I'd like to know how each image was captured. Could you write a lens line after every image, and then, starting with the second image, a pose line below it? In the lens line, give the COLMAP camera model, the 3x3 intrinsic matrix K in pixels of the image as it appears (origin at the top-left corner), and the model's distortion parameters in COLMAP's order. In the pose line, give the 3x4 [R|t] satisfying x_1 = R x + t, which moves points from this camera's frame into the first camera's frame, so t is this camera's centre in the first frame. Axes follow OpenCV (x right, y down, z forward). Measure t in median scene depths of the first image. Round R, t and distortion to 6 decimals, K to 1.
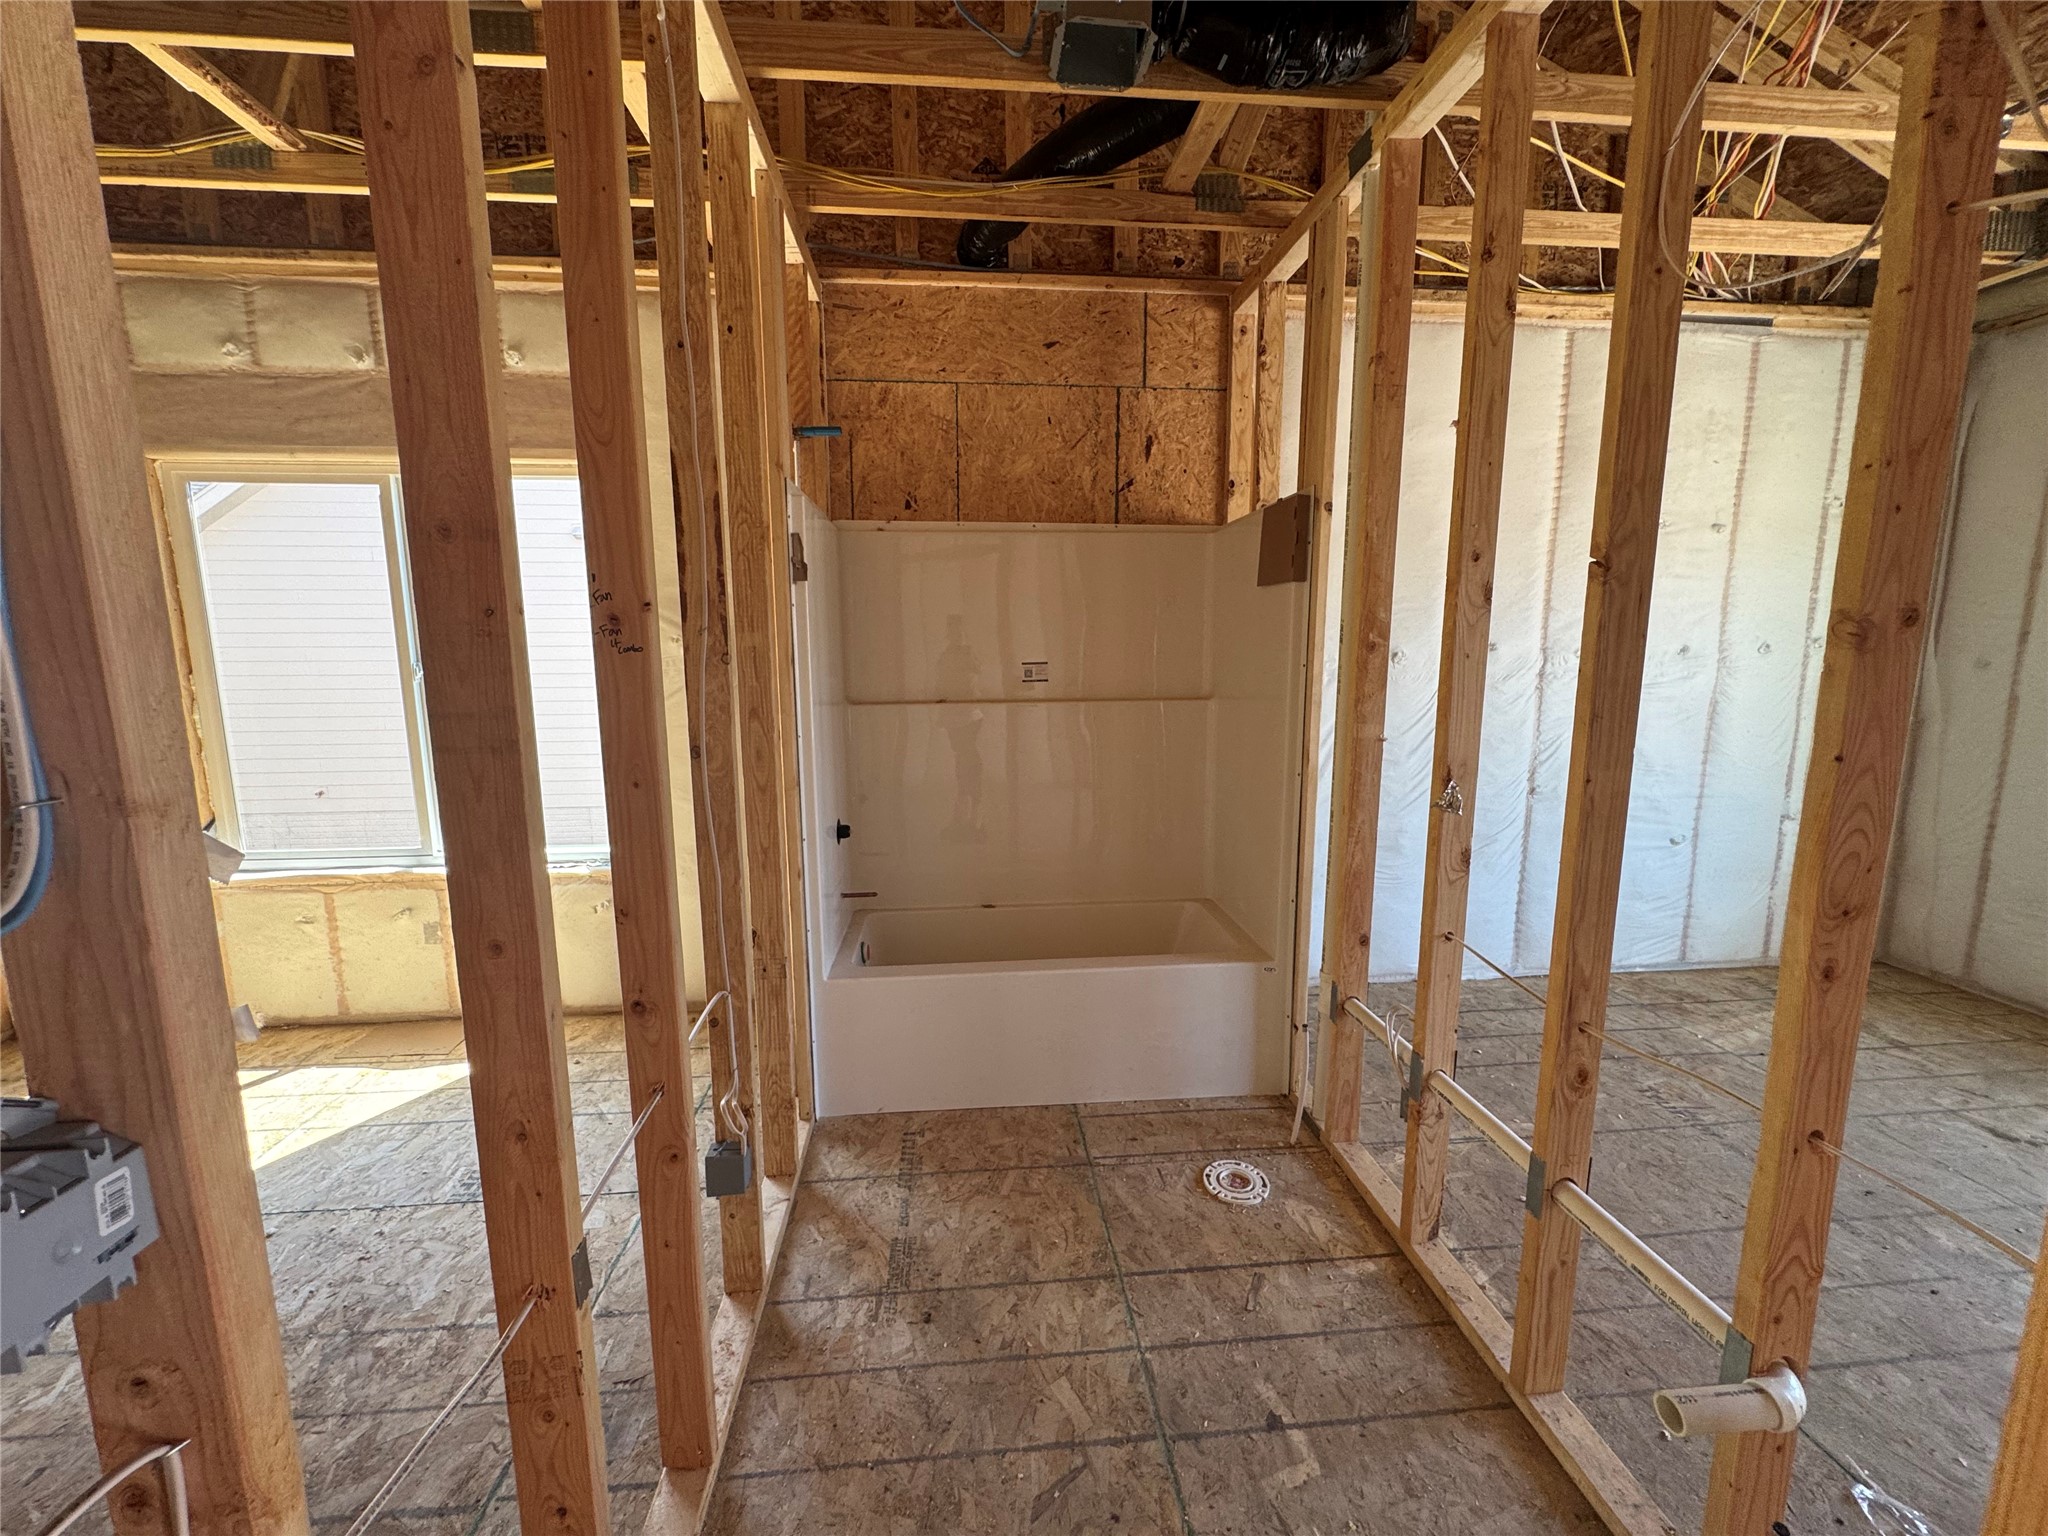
lens RADIAL K [[827.4, 0, 1029.7], [0, 827.4, 767.2], [0, 0, 1]] dist [-0.001929, -0.000104]
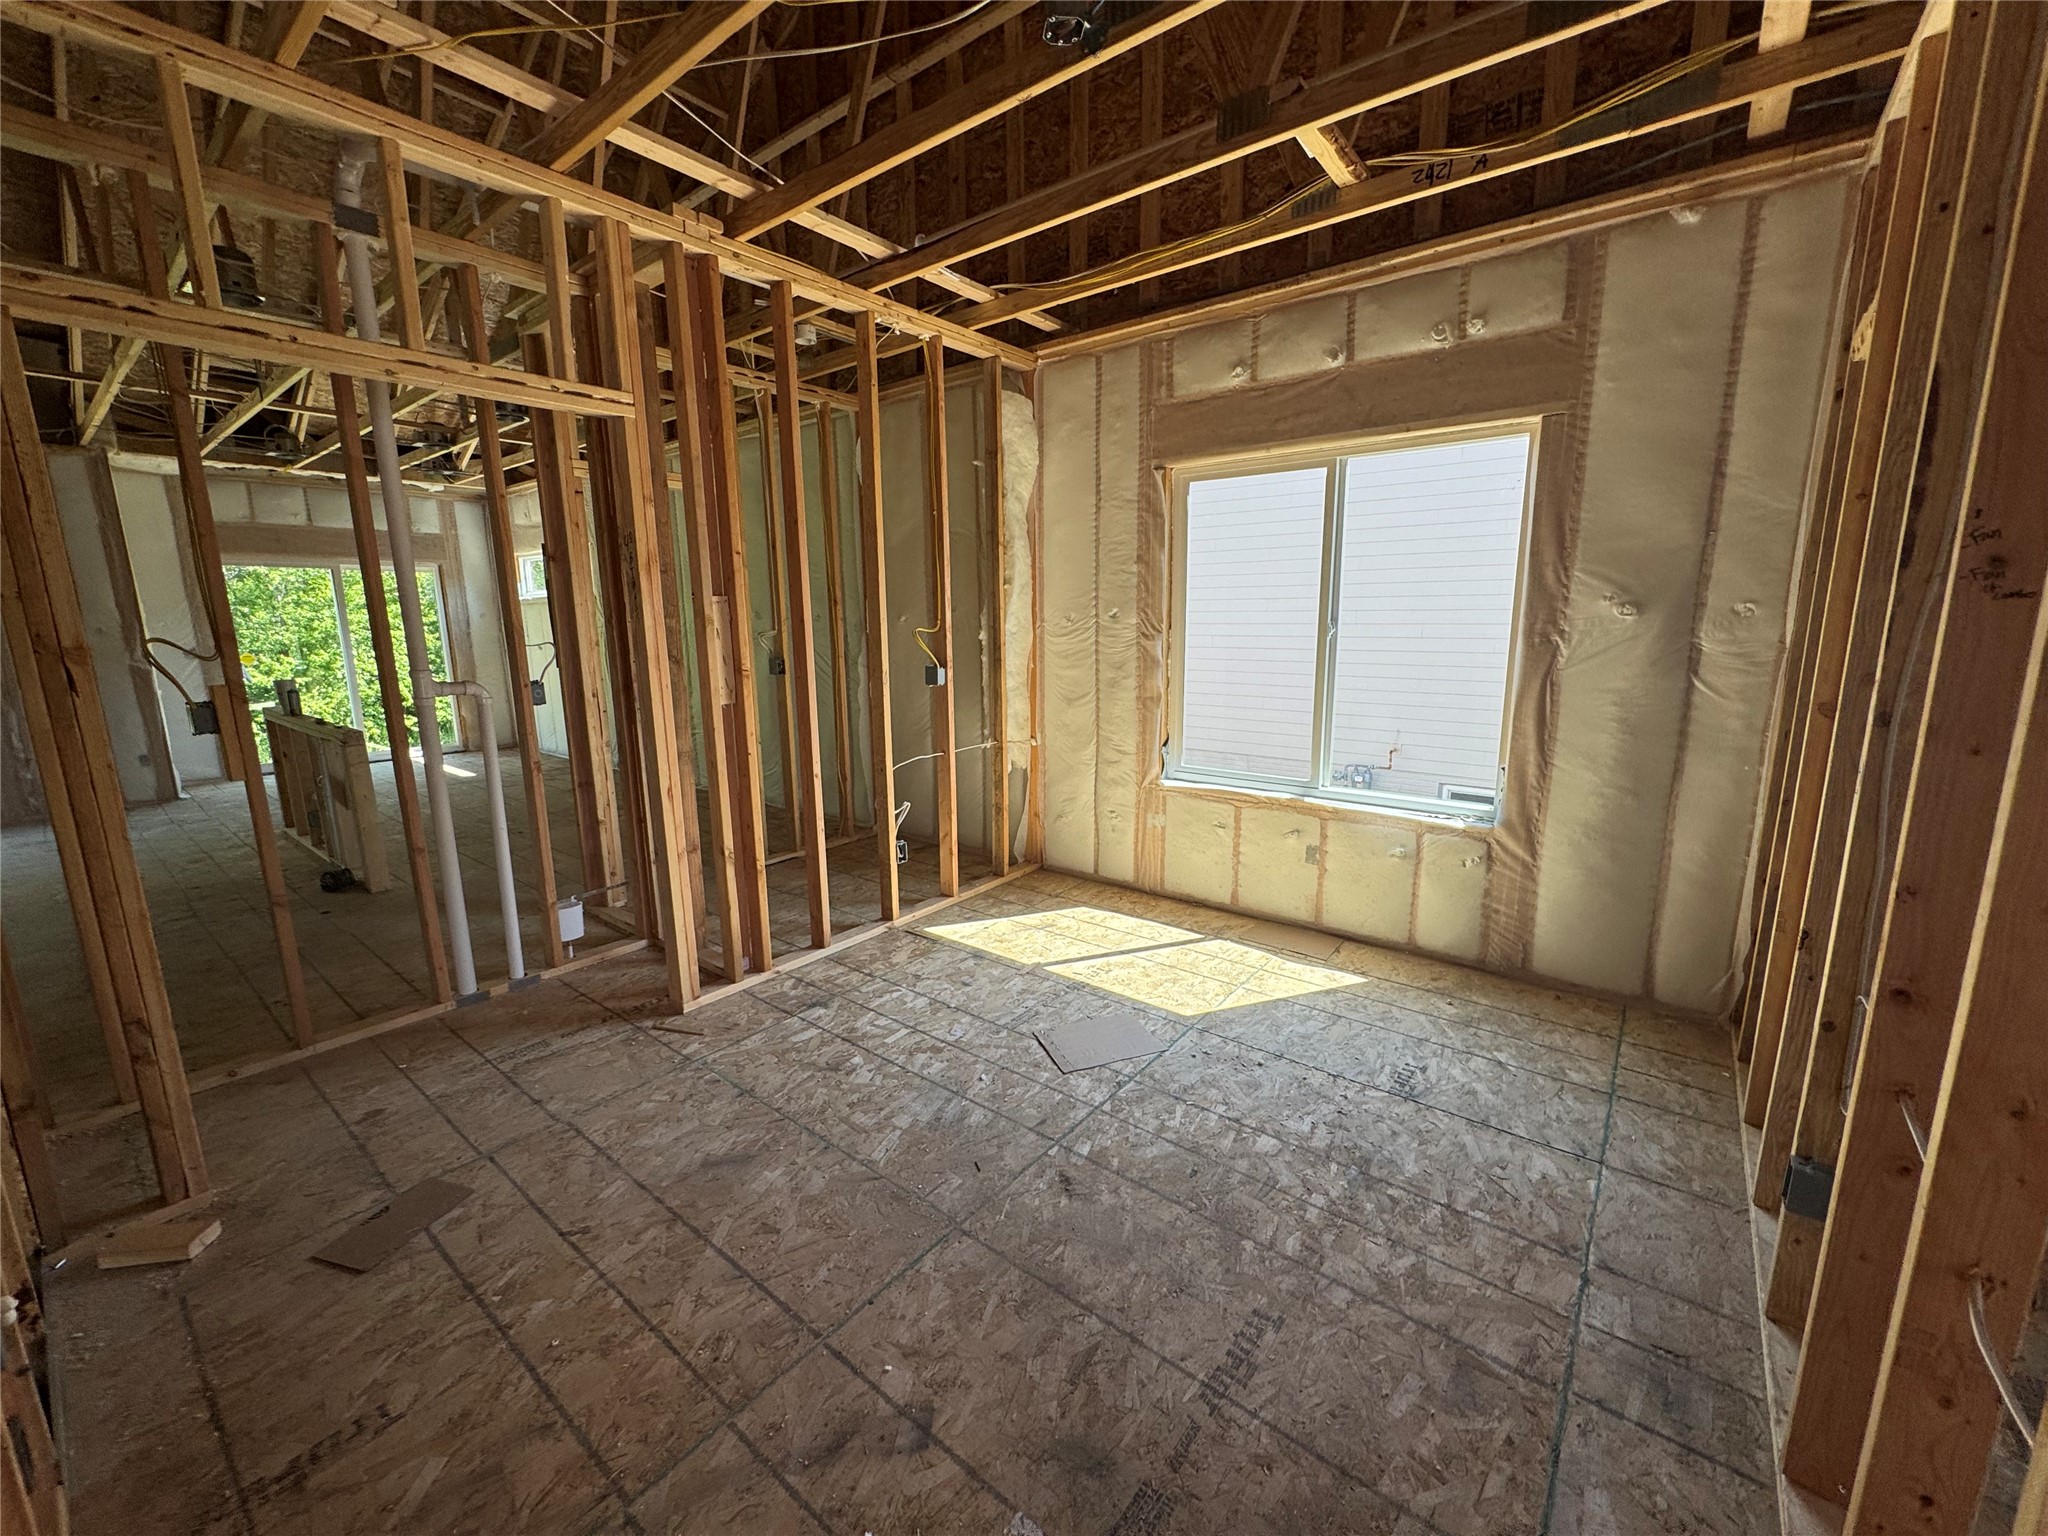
lens RADIAL K [[827.4, 0, 1029.7], [0, 827.4, 767.2], [0, 0, 1]] dist [-0.001929, -0.000104]
pose [[0.717936, 0.124229, -0.684935, -0.220580], [-0.096659, 0.992206, 0.078644, 0.024493], [0.689366, 0.009744, 0.724348, -0.119738]]
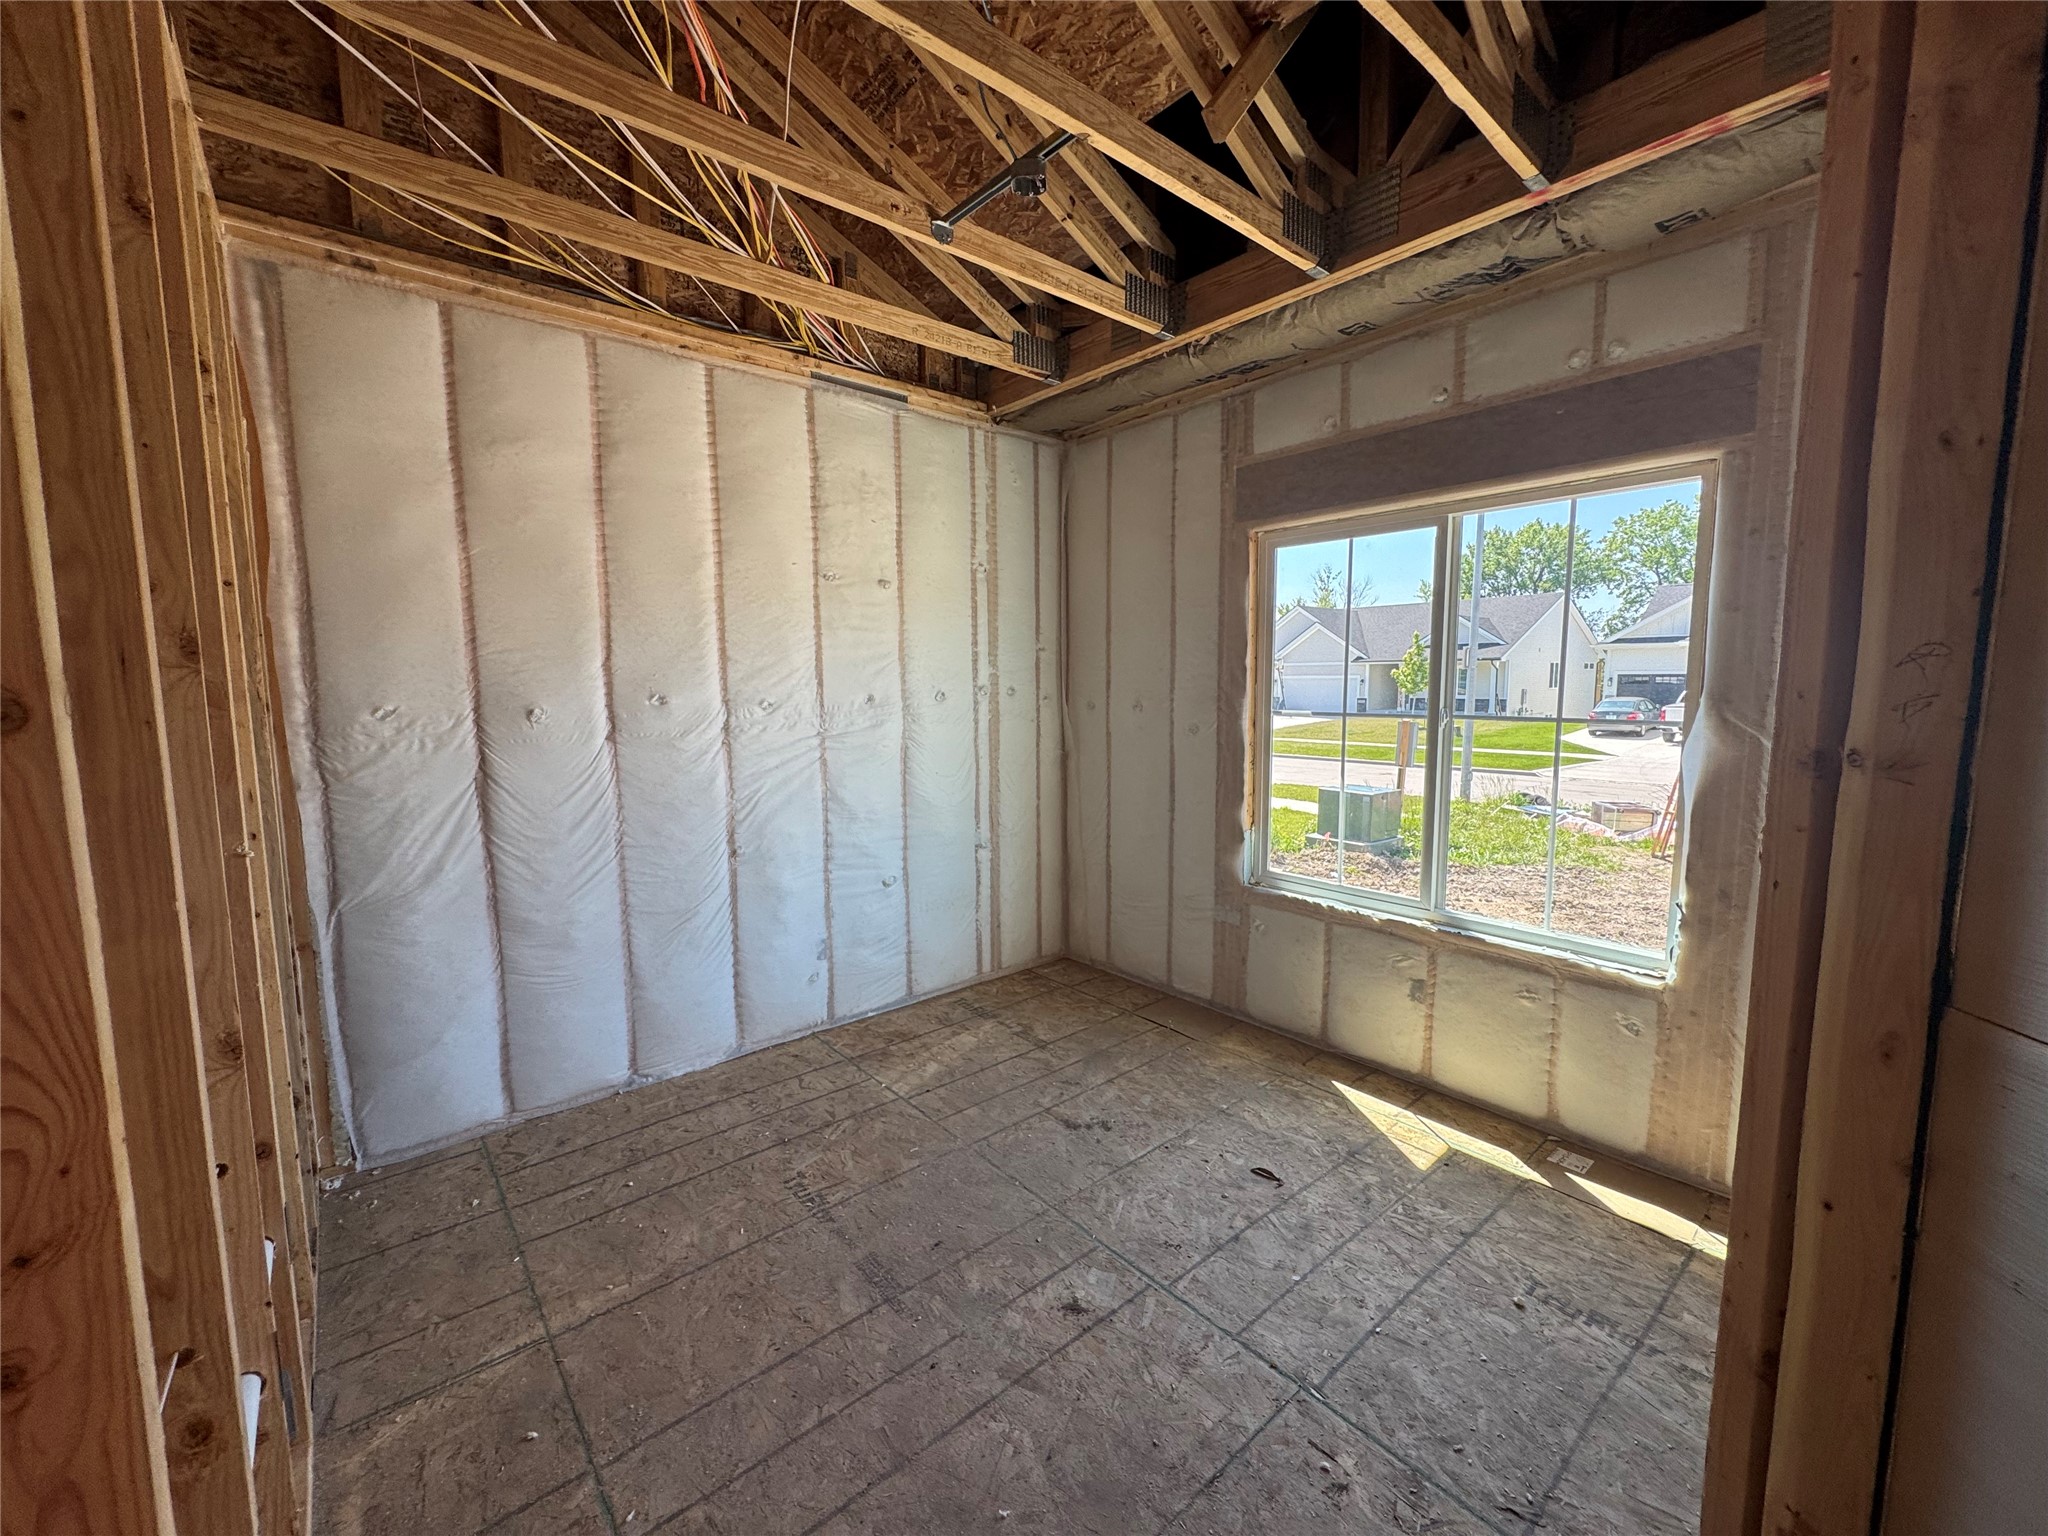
lens RADIAL K [[827.4, 0, 1029.7], [0, 827.4, 767.2], [0, 0, 1]] dist [-0.001929, -0.000104]
pose [[0.814454, -0.065020, 0.576574, 0.369841], [0.091424, 0.995669, -0.016862, -0.022792], [-0.572981, 0.066446, 0.816871, 0.049120]]
